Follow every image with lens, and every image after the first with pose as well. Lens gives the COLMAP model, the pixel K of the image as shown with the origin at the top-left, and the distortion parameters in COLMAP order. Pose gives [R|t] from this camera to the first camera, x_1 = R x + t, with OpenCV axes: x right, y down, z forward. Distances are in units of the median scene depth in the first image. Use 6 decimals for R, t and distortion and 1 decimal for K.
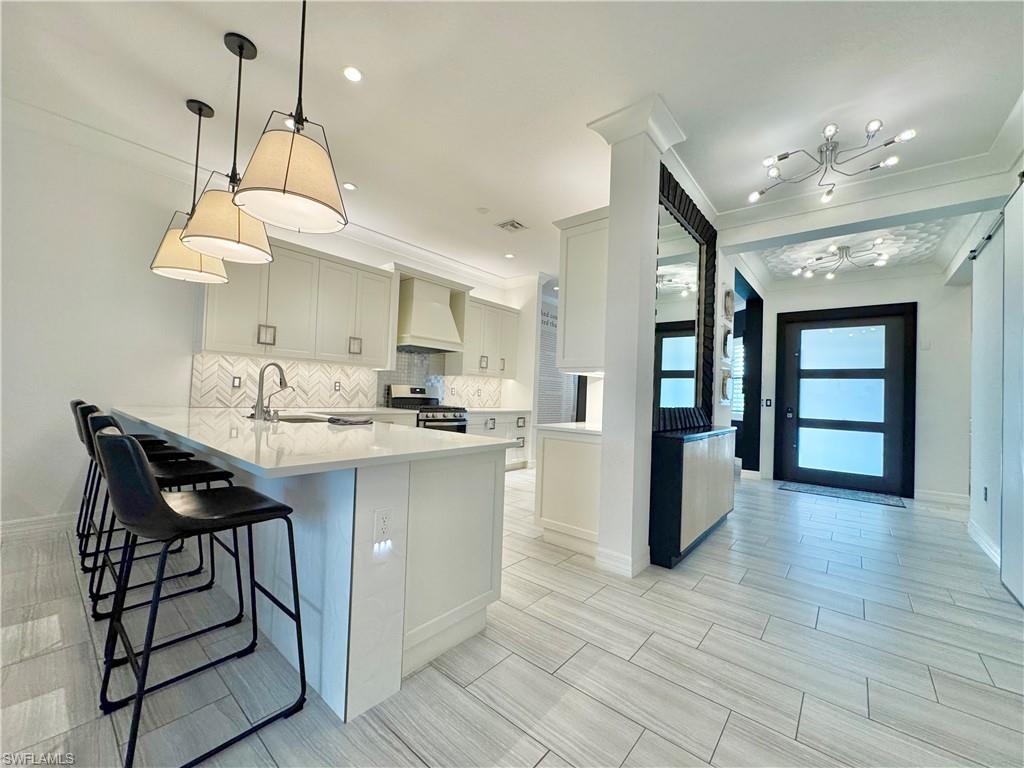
lens RADIAL K [[408.3, 0, 512.0], [0, 408.3, 384.0], [0, 0, 1]] dist [-0.000588, 0.000179]
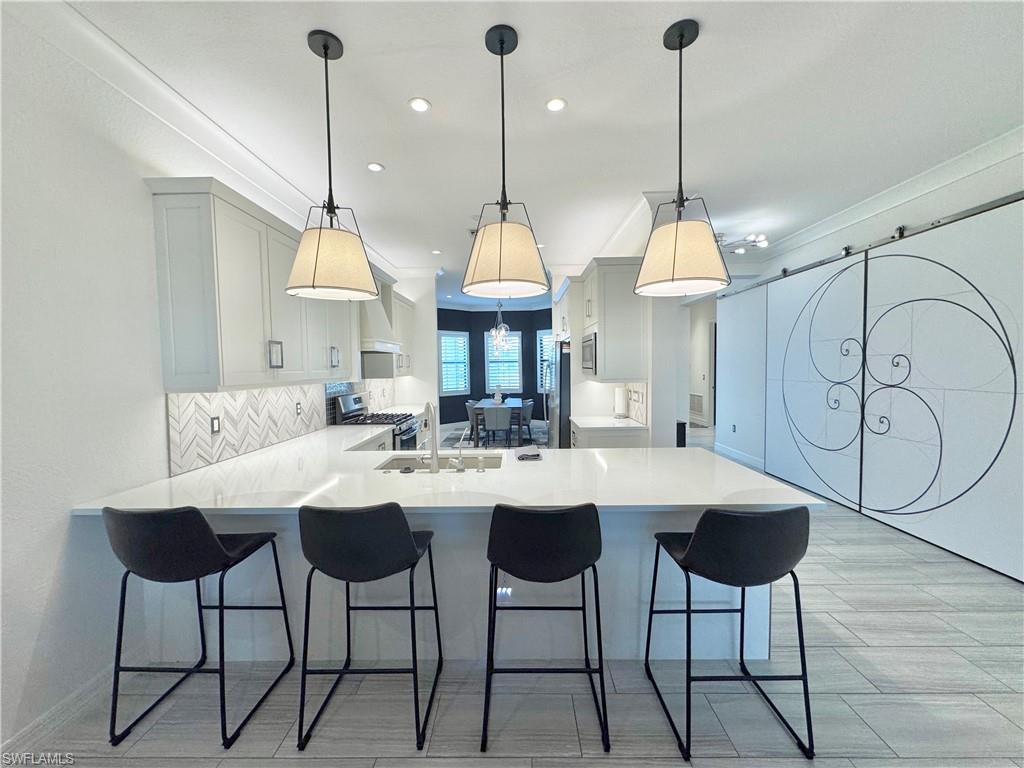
lens RADIAL K [[408.3, 0, 512.0], [0, 408.3, 384.0], [0, 0, 1]] dist [-0.000588, 0.000179]
pose [[0.774607, -0.073489, 0.628159, -0.499893], [0.021514, 0.995713, 0.089959, -0.085426], [-0.632077, -0.056169, 0.772867, 0.123940]]
